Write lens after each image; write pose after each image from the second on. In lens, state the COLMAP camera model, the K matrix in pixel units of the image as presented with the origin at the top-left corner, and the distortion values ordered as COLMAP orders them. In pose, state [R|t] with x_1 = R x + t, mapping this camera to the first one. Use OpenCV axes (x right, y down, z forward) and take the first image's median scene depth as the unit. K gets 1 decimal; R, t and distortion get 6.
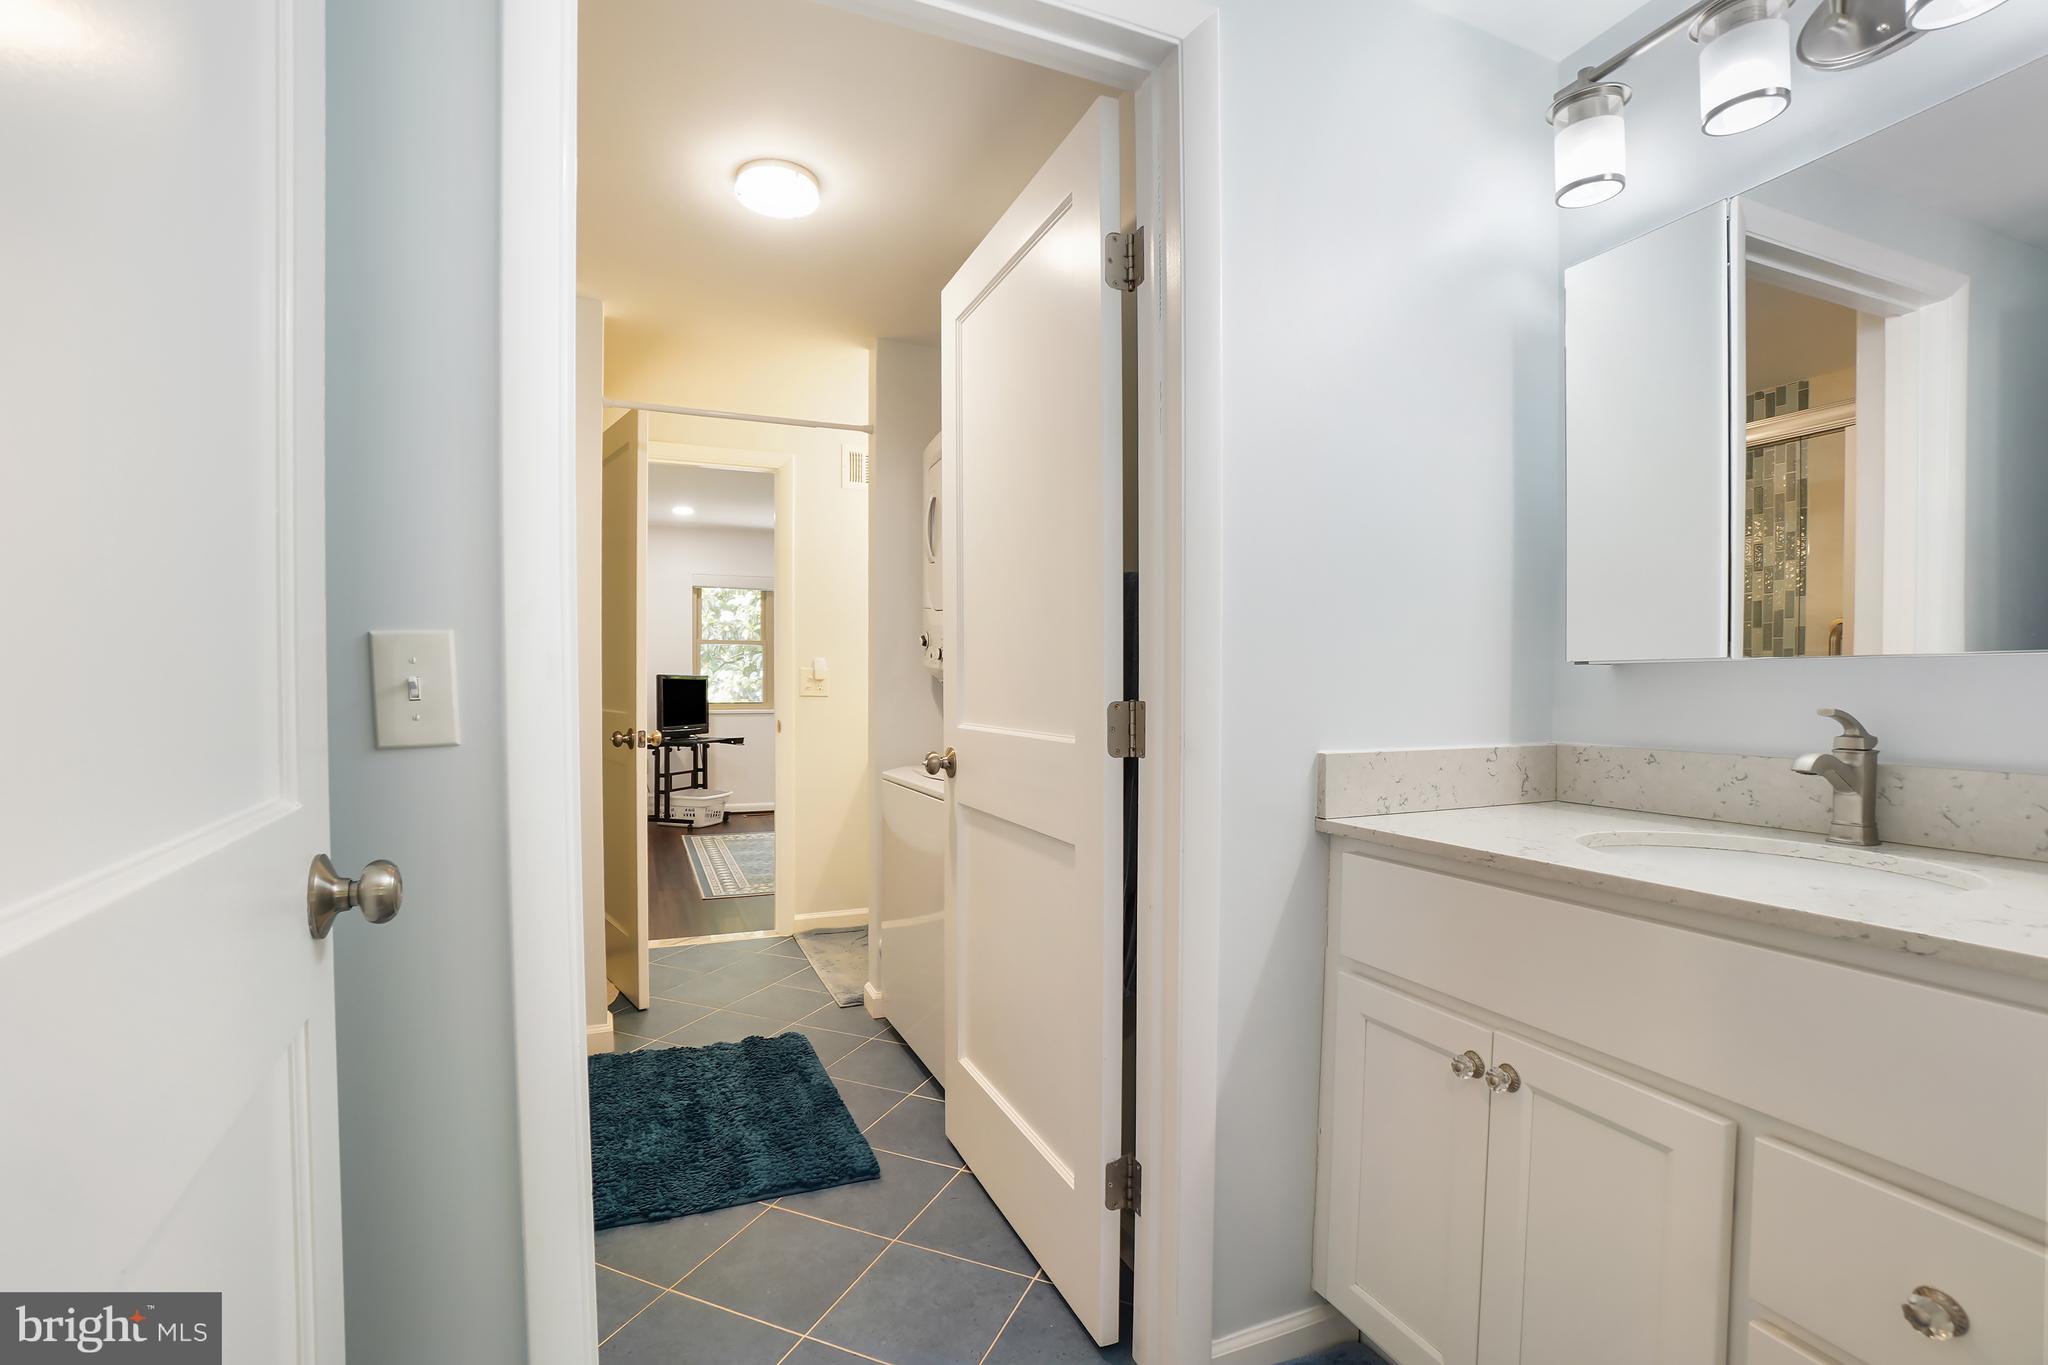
lens RADIAL K [[913.7, 0, 1021.9], [0, 913.7, 696.6], [0, 0, 1]] dist [-0.068932, 0.024316]
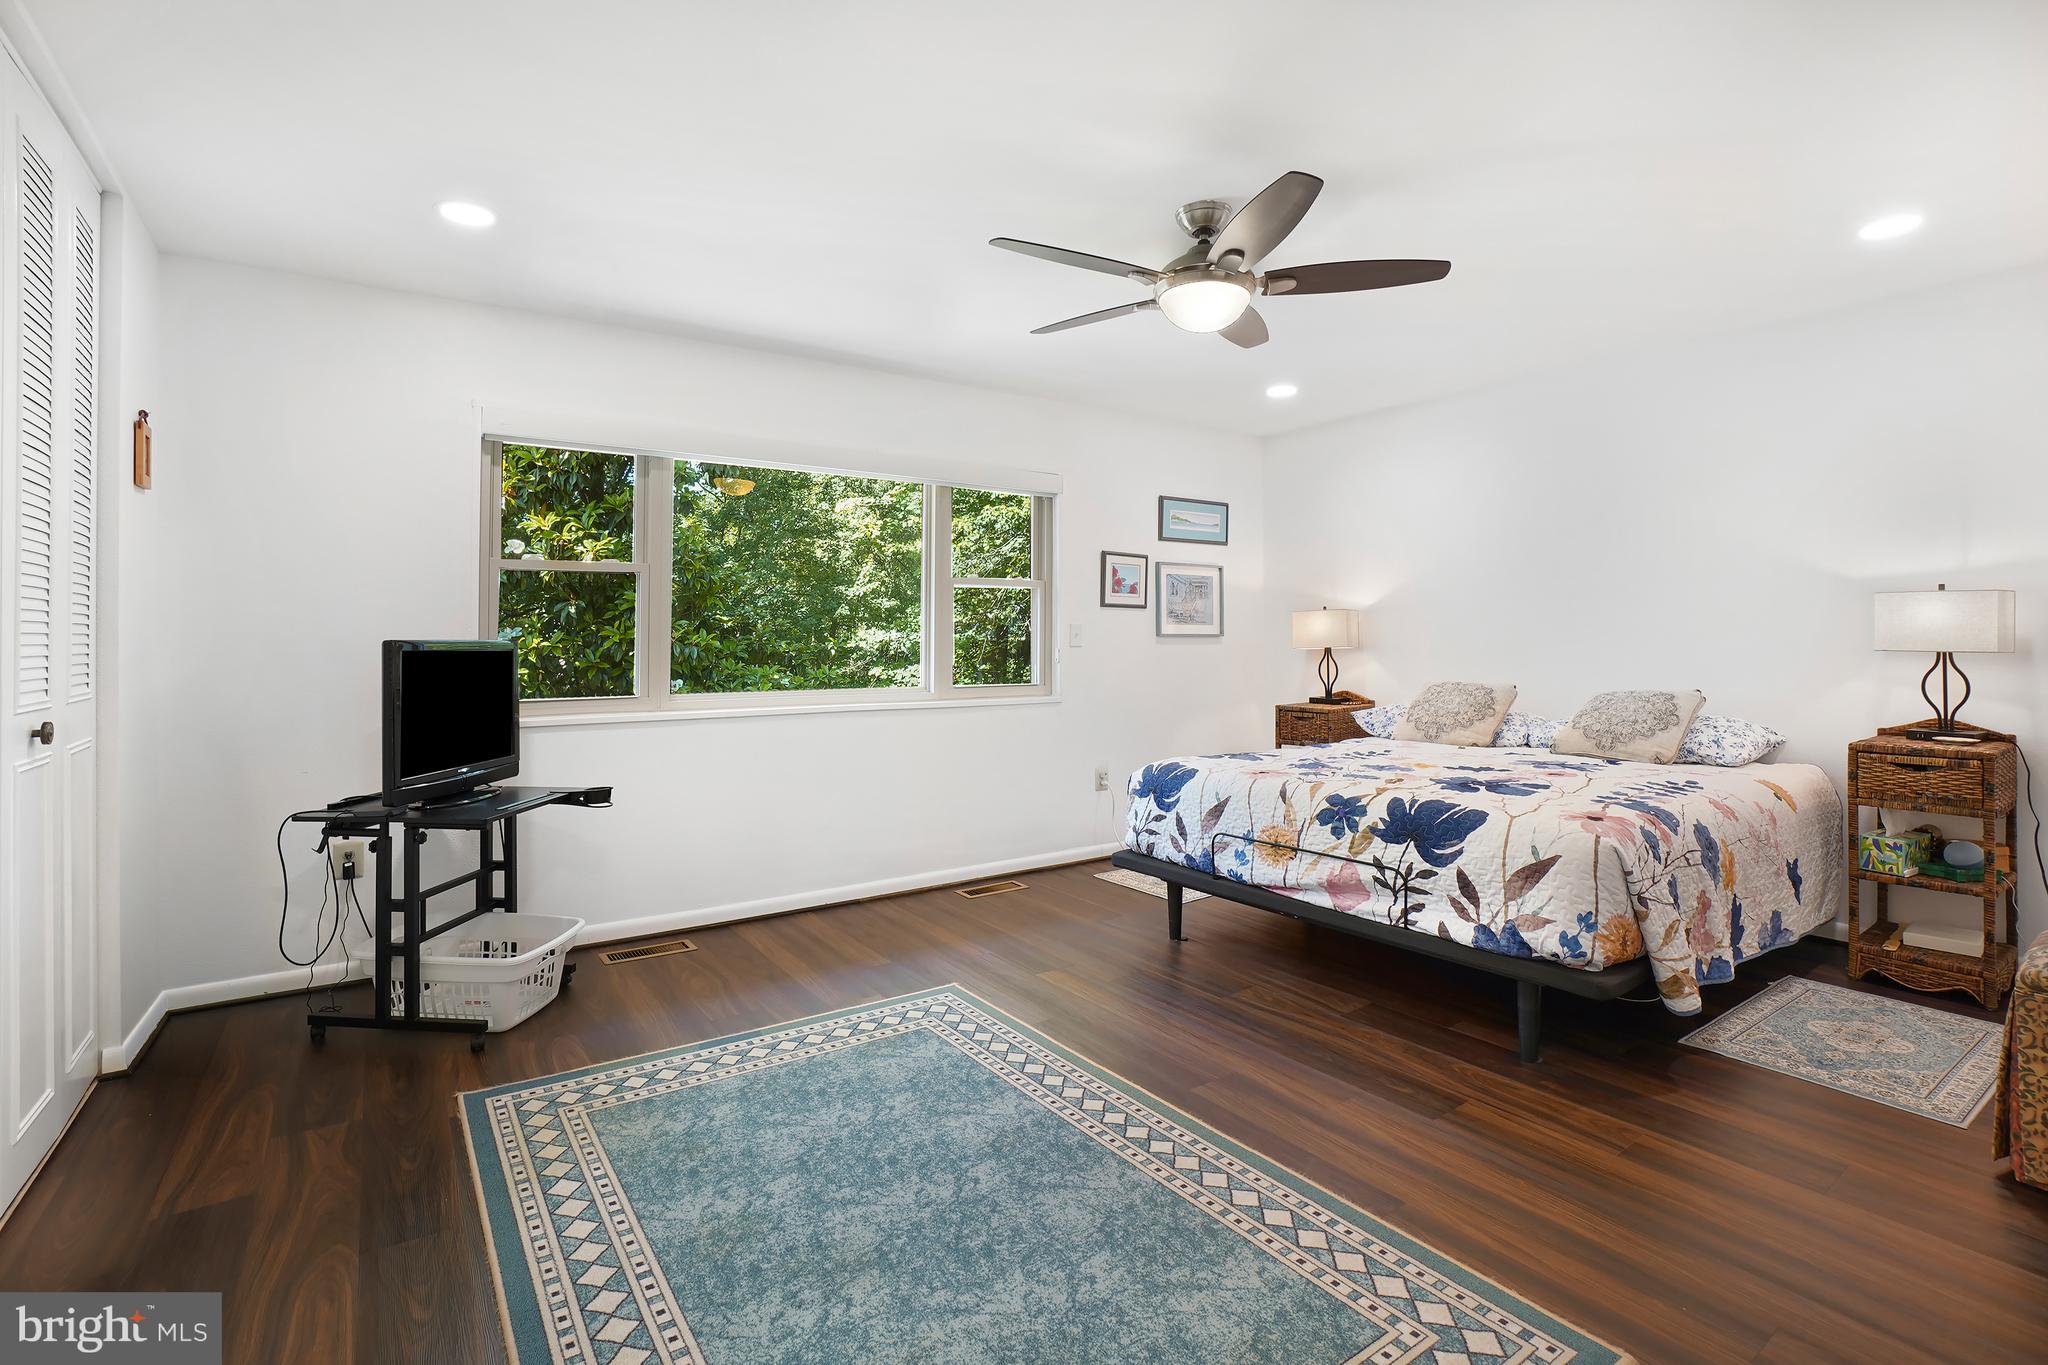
lens RADIAL K [[951.8, 0, 1024.1], [0, 951.8, 647.3], [0, 0, 1]] dist [-0.047198, 0.000283]
pose [[0.980026, 0.001180, 0.198866, -0.251176], [0.001020, 0.999939, -0.010958, -0.018786], [-0.198867, 0.010942, 0.979965, 0.651622]]
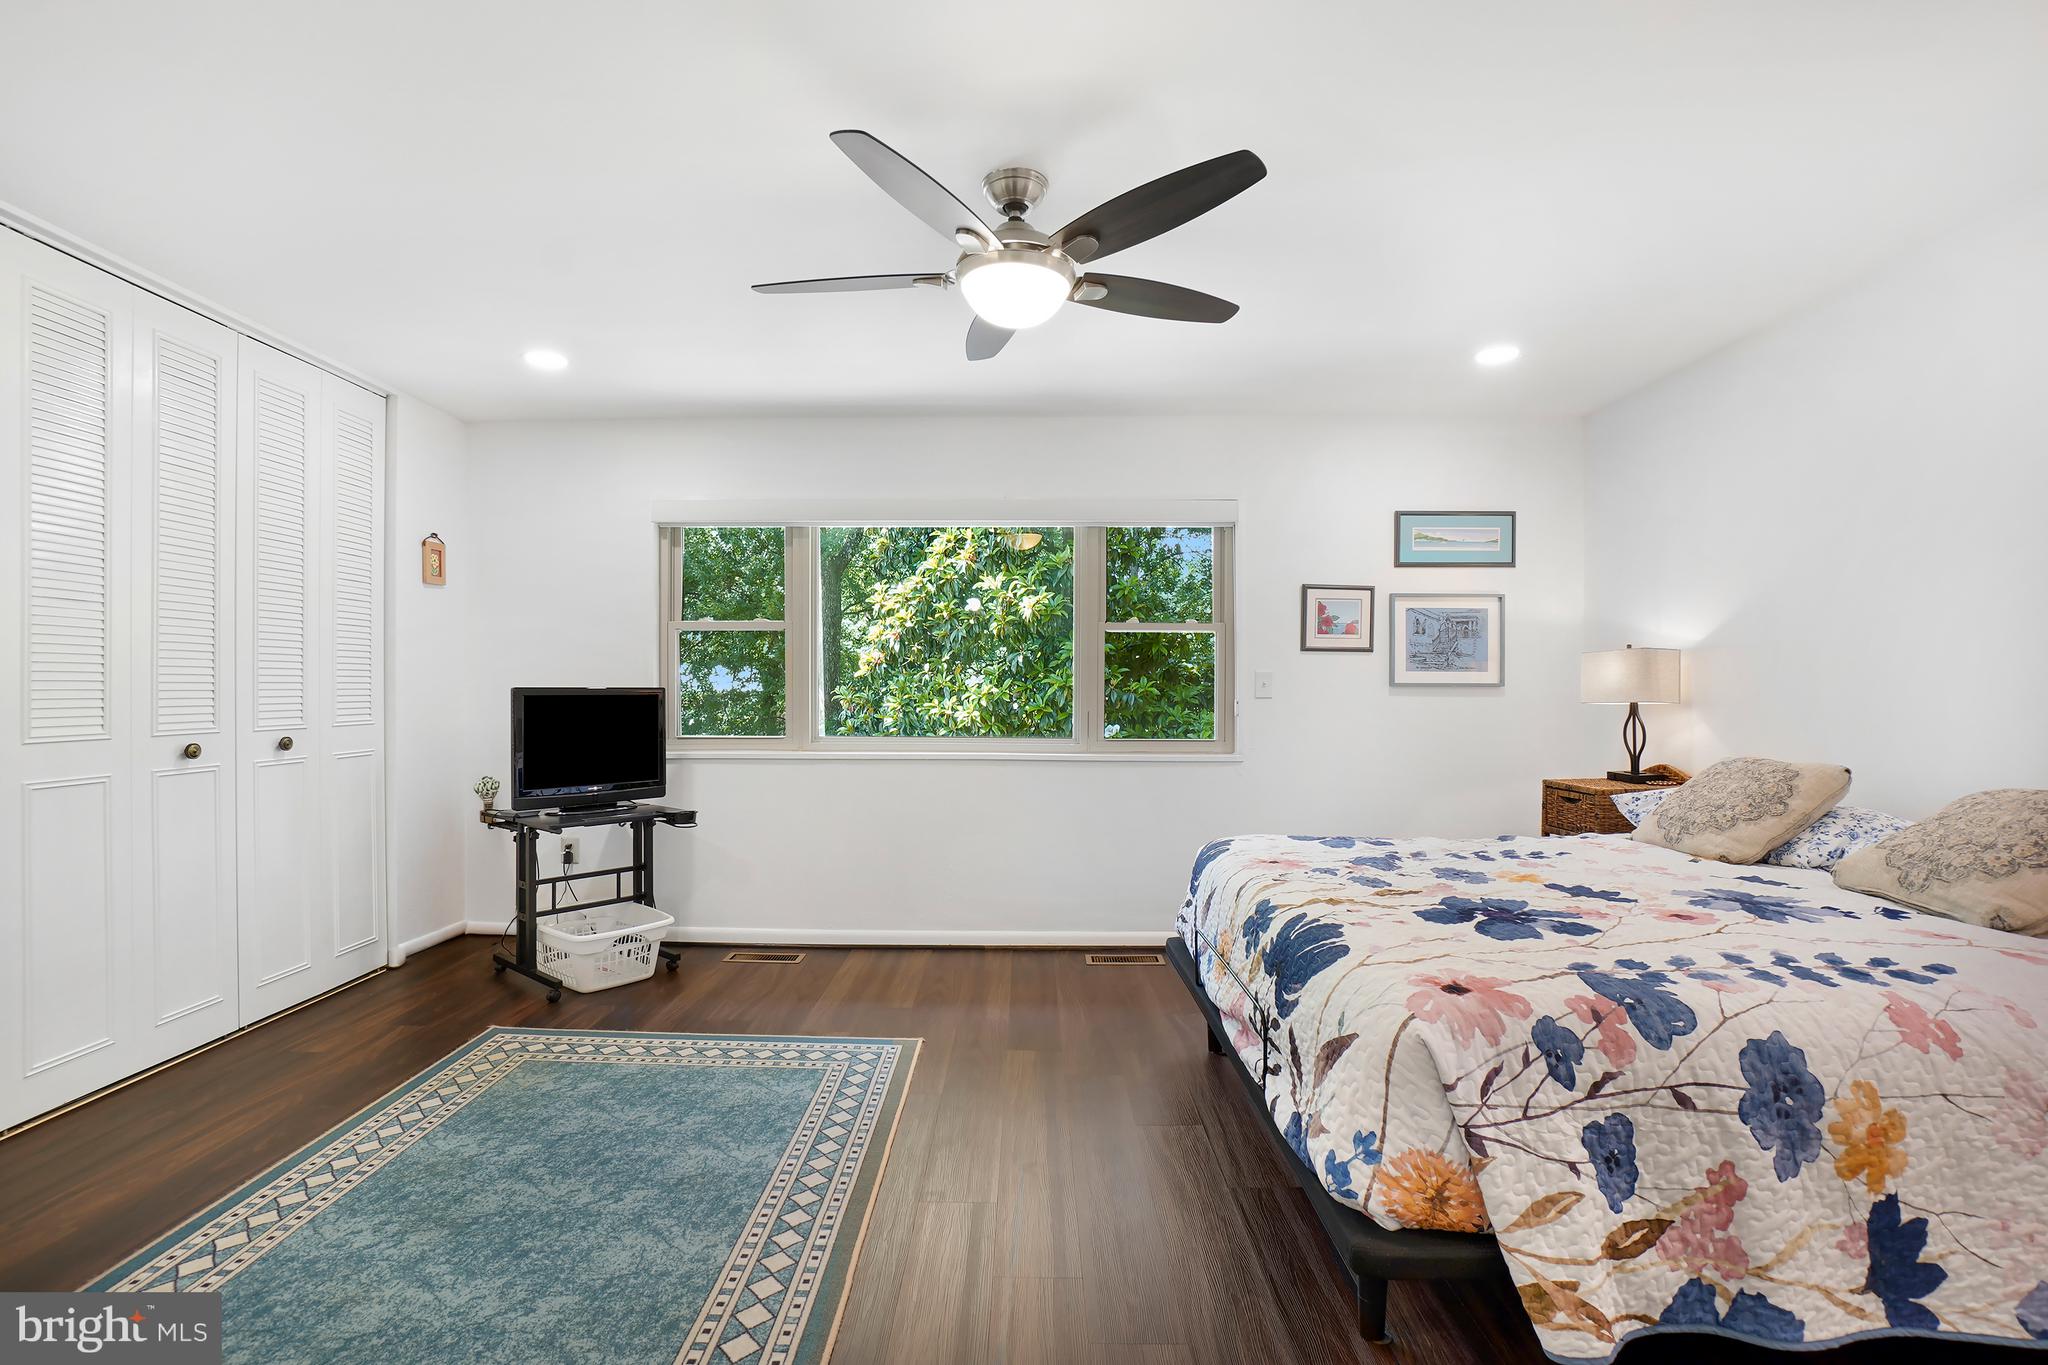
lens RADIAL K [[955.3, 0, 1012.8], [0, 955.3, 713.9], [0, 0, 1]] dist [-0.072543, 0.026531]
pose [[0.907868, 0.018017, -0.418870, 0.088587], [-0.013240, 0.999810, 0.014307, -0.024094], [0.419048, -0.007443, 0.907934, 0.730632]]
